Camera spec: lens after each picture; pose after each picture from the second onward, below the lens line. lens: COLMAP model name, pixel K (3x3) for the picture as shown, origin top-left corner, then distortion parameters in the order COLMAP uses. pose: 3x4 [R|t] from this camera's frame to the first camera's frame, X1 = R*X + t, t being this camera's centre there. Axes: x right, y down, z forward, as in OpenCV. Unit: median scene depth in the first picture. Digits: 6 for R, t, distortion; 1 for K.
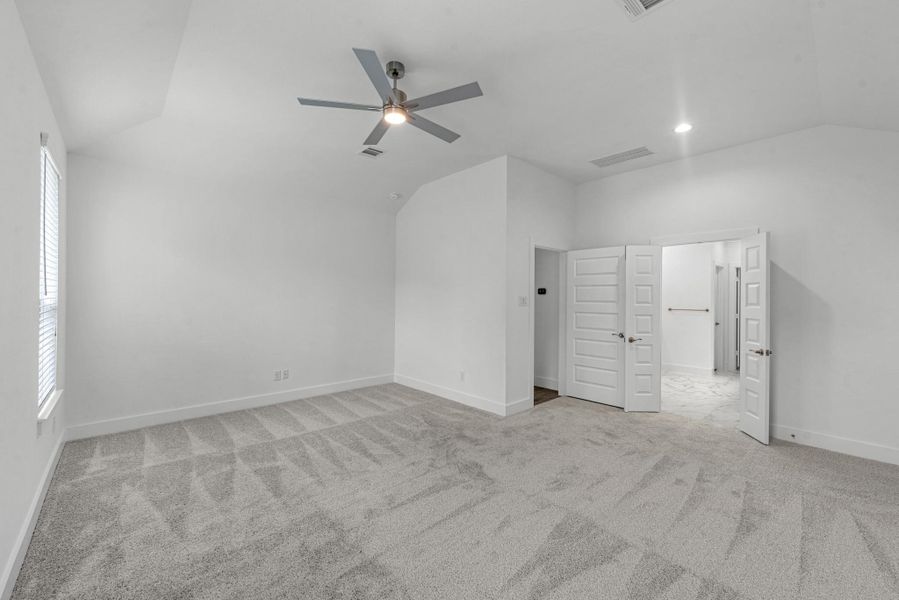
lens RADIAL K [[364.9, 0, 451.9], [0, 364.9, 299.7], [0, 0, 1]] dist [-0.009551, -0.000183]
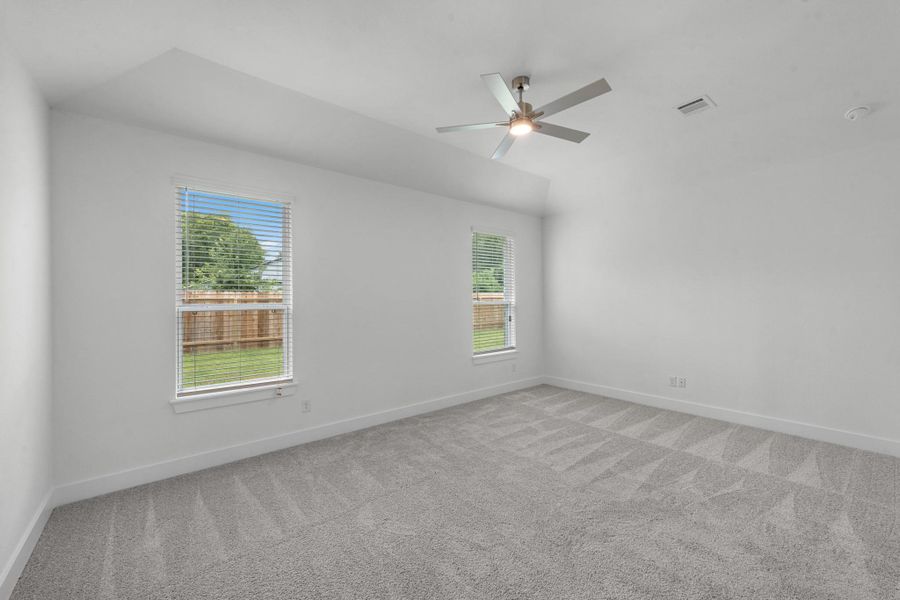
lens RADIAL K [[365.3, 0, 452.3], [0, 365.3, 301.3], [0, 0, 1]] dist [-0.009551, -0.000183]
pose [[-0.072594, -0.004816, -0.997350, 0.666026], [0.001101, 0.999987, -0.004908, 0.002660], [0.997361, -0.001454, -0.072588, 0.636918]]
